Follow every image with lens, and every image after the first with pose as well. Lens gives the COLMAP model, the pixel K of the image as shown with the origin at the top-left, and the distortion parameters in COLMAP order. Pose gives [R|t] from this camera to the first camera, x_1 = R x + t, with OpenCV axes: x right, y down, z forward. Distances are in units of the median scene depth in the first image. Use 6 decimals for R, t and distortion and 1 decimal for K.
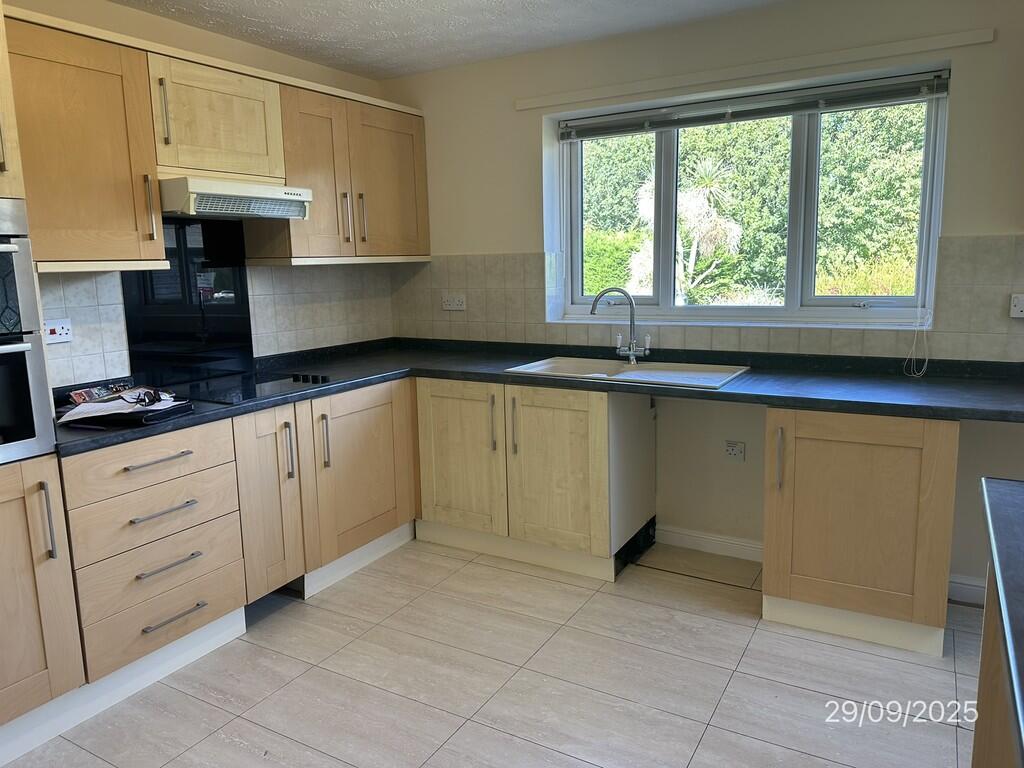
lens RADIAL K [[722.1, 0, 516.4], [0, 722.1, 379.1], [0, 0, 1]] dist [0.056310, -0.078087]
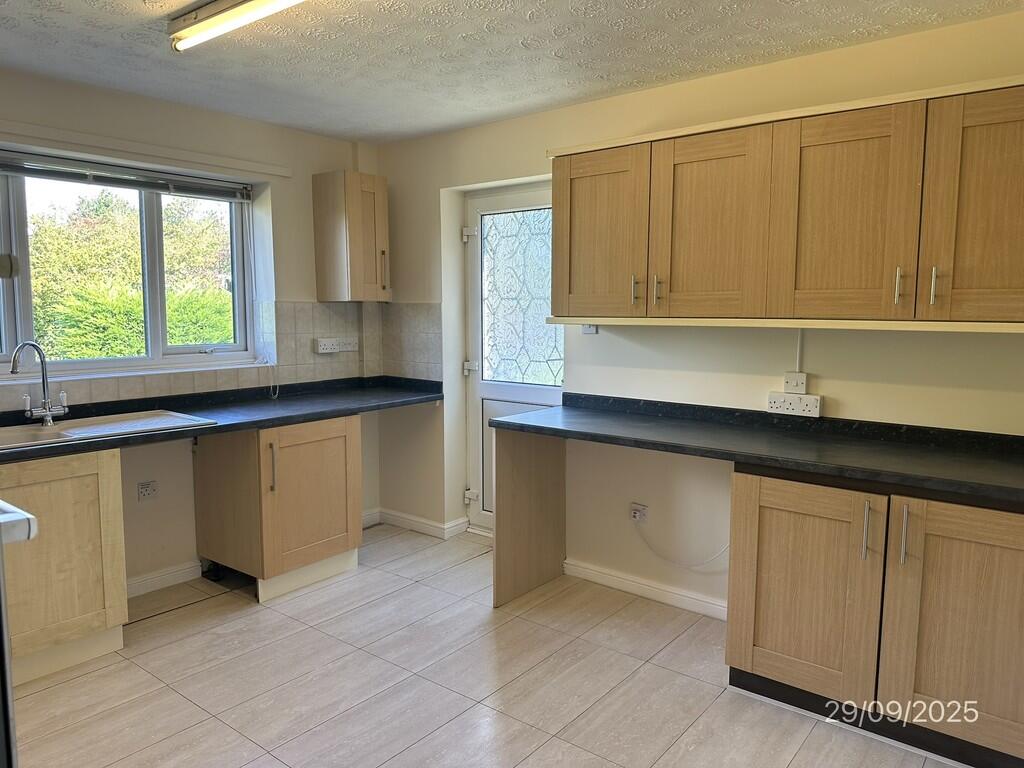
lens RADIAL K [[722.1, 0, 515.7], [0, 722.1, 382.6], [0, 0, 1]] dist [0.056310, -0.078087]
pose [[0.132206, -0.081179, 0.987892, -0.743552], [0.151550, 0.986579, 0.060789, -0.046178], [-0.979568, 0.141678, 0.142734, 0.320685]]
